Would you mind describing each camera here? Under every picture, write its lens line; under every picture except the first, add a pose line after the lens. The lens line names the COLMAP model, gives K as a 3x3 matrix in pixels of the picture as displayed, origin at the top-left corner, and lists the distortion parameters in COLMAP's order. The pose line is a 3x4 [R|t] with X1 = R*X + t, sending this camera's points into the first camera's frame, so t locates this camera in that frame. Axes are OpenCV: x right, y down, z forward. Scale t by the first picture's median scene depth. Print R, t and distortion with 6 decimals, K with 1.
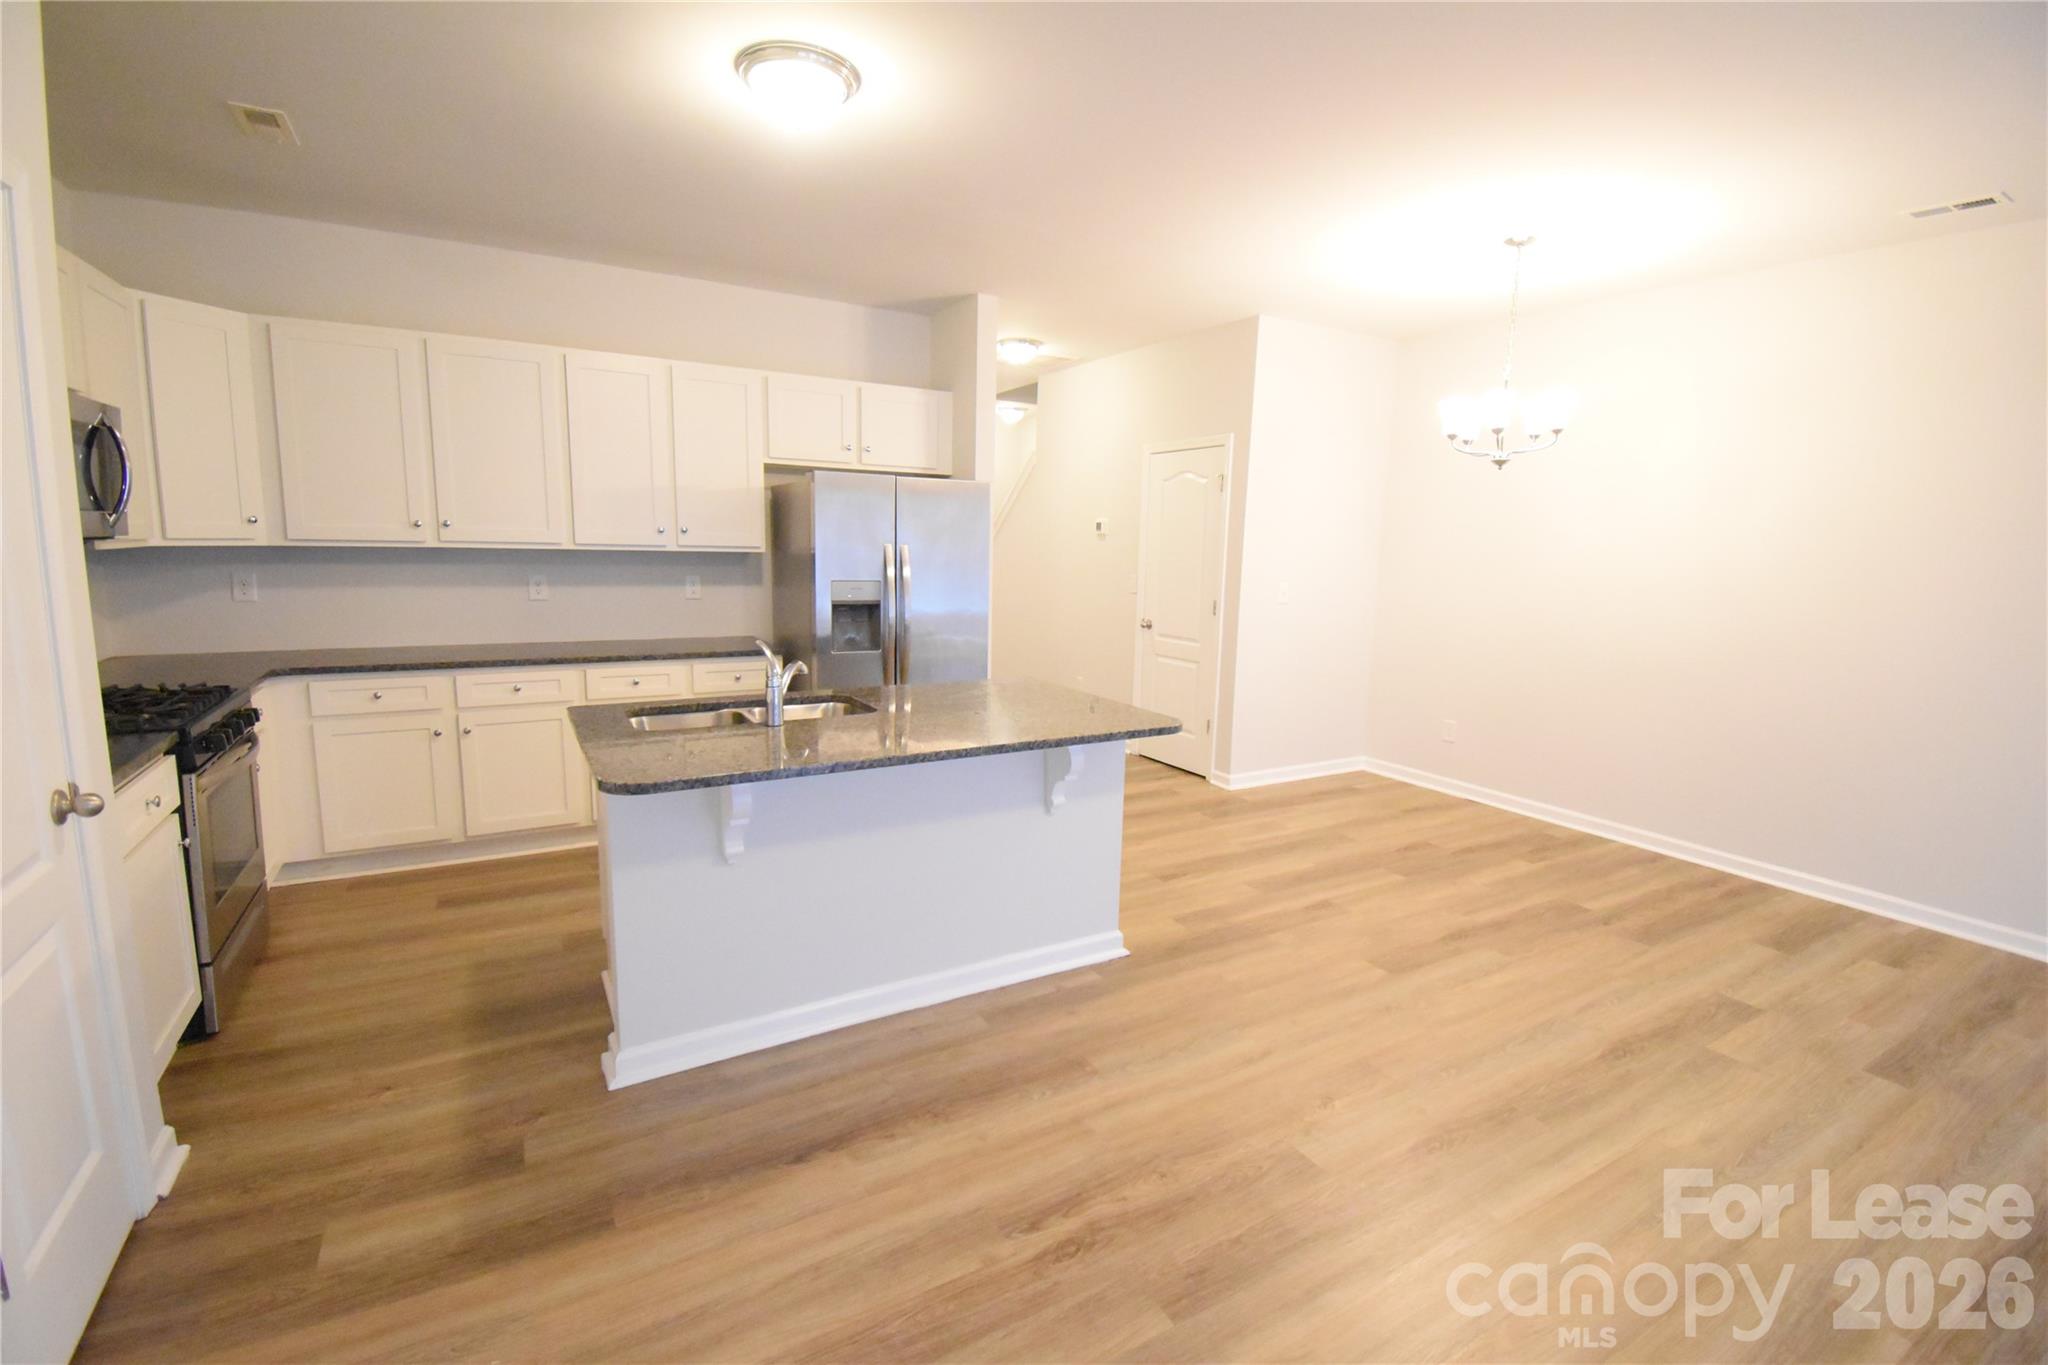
lens RADIAL K [[900.4, 0, 1023.6], [0, 900.4, 675.7], [0, 0, 1]] dist [0.022005, -0.027452]
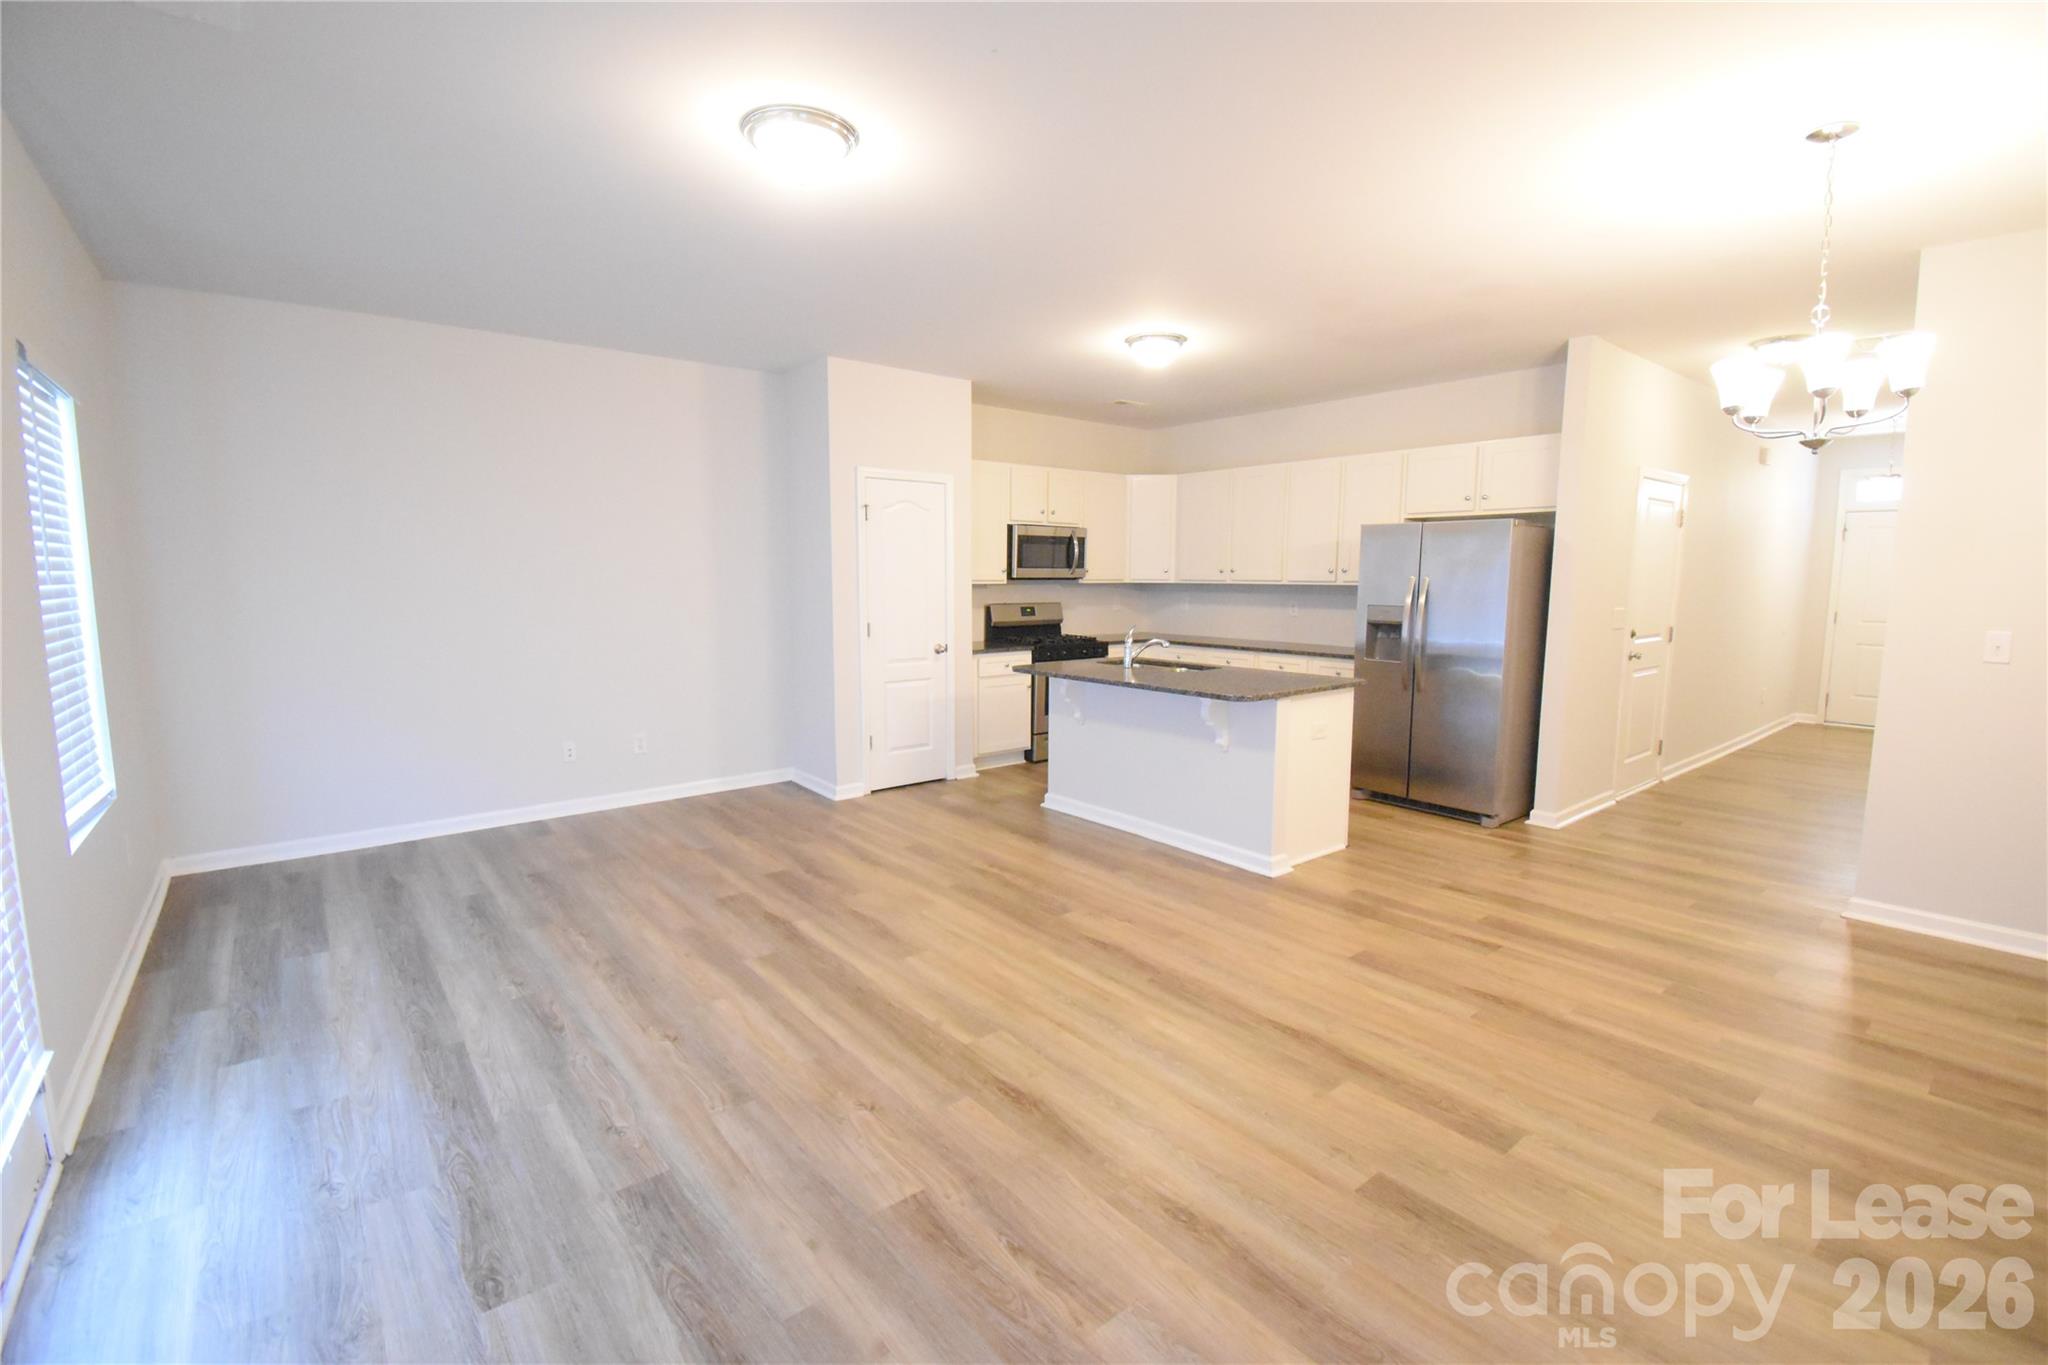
lens RADIAL K [[900.4, 0, 1023.6], [0, 900.4, 675.7], [0, 0, 1]] dist [0.022005, -0.027452]
pose [[0.159124, 0.088996, -0.983239, 1.214714], [-0.145812, 0.987125, 0.065750, -0.018261], [0.976432, 0.132905, 0.170052, 0.337234]]
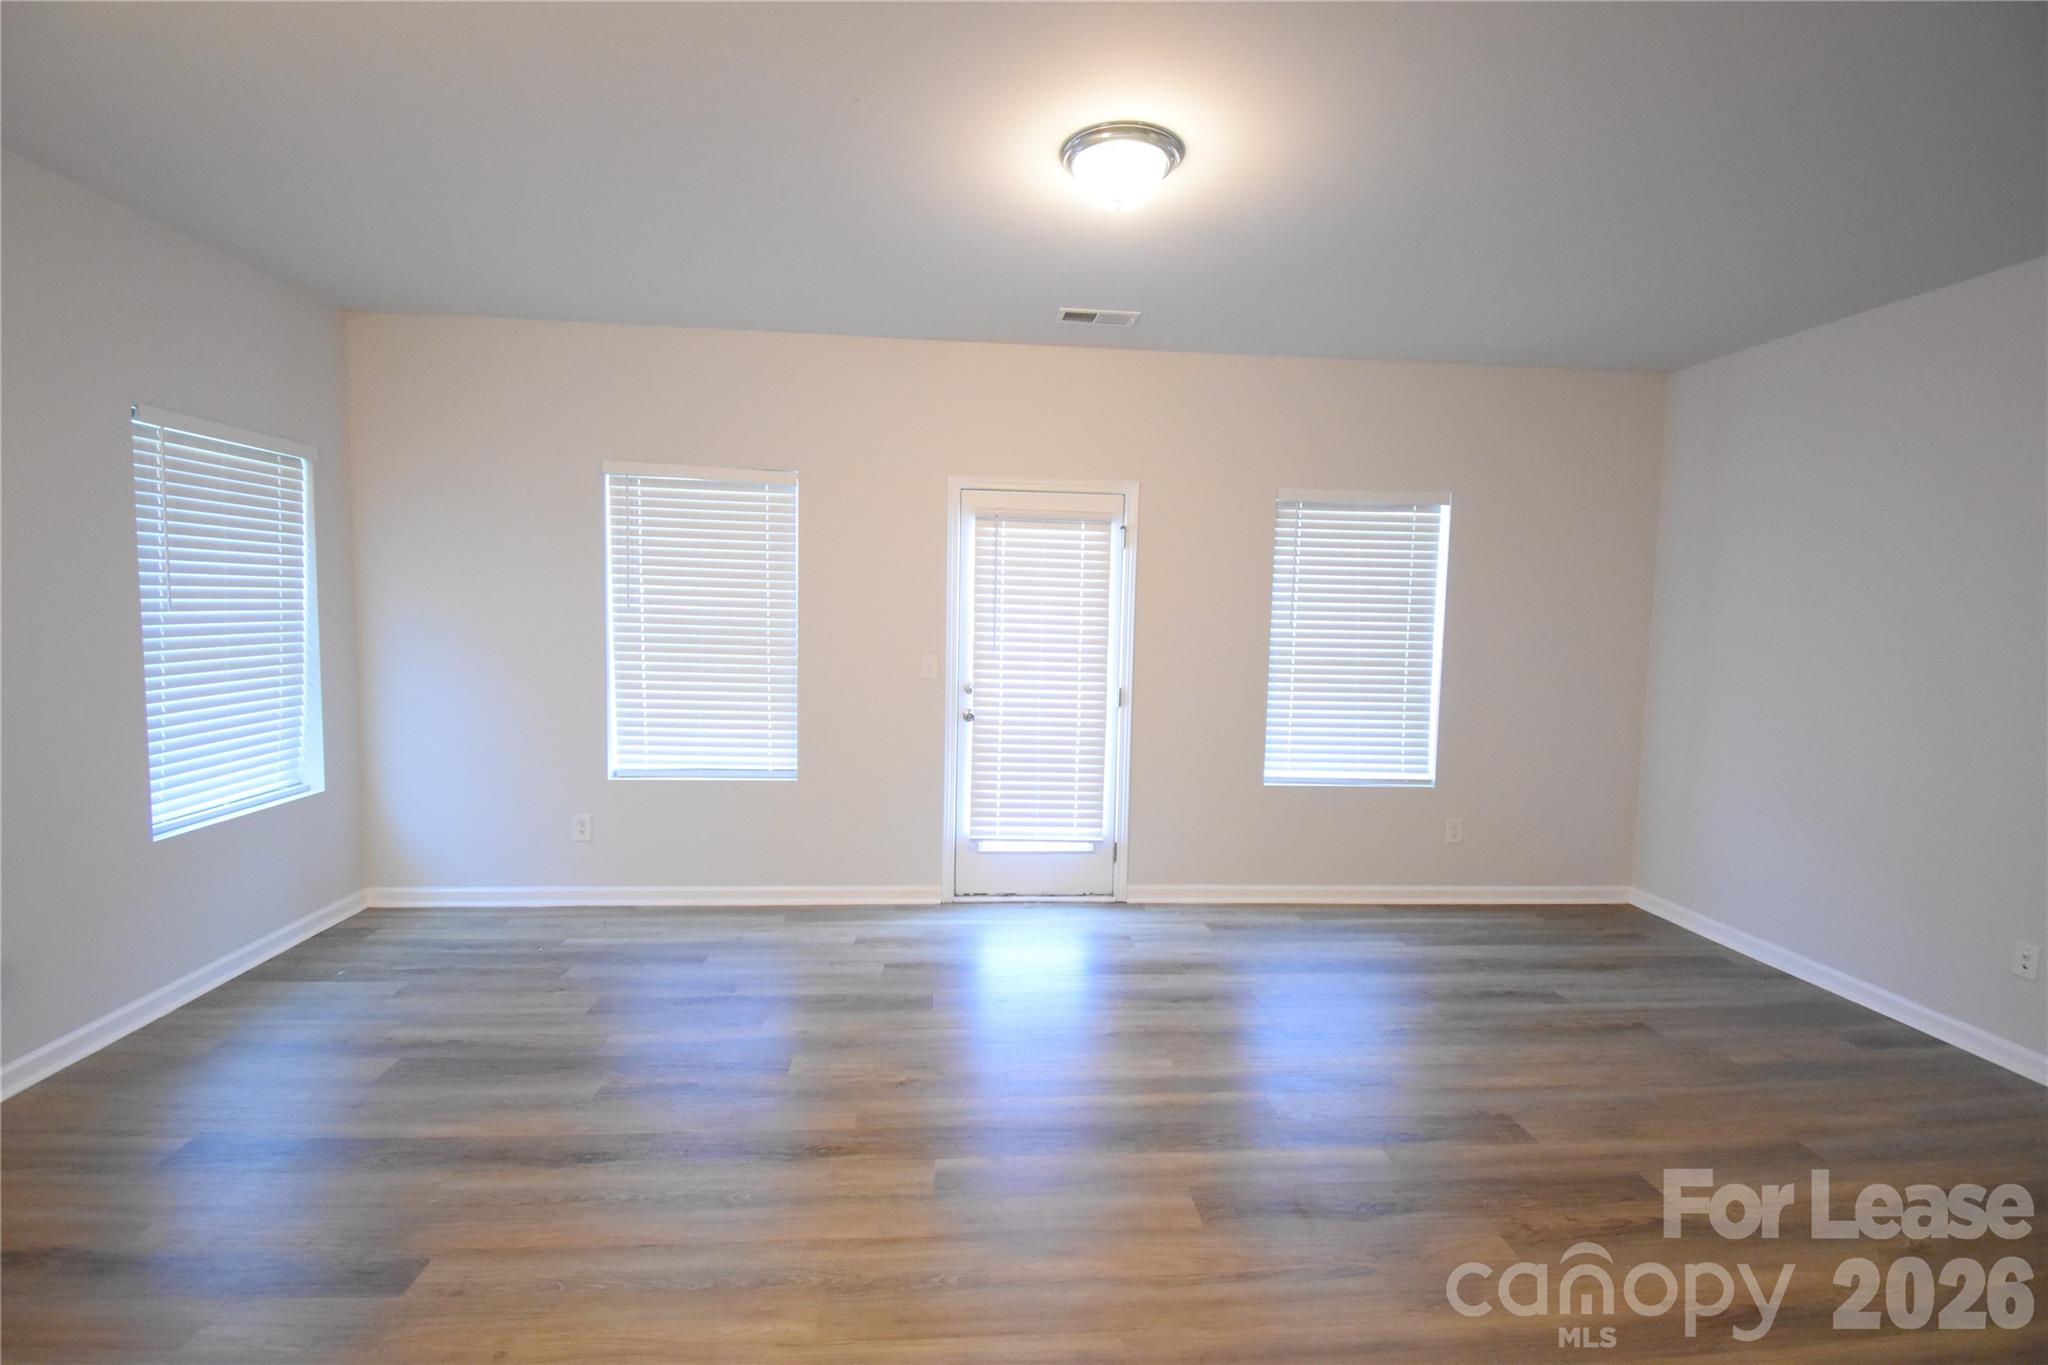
lens RADIAL K [[900.4, 0, 1023.6], [0, 900.4, 675.7], [0, 0, 1]] dist [0.022005, -0.027452]
pose [[-0.901140, -0.078314, 0.426397, 0.150972], [0.019874, 0.975052, 0.221083, -0.148700], [-0.433073, 0.207701, -0.877102, 0.952815]]
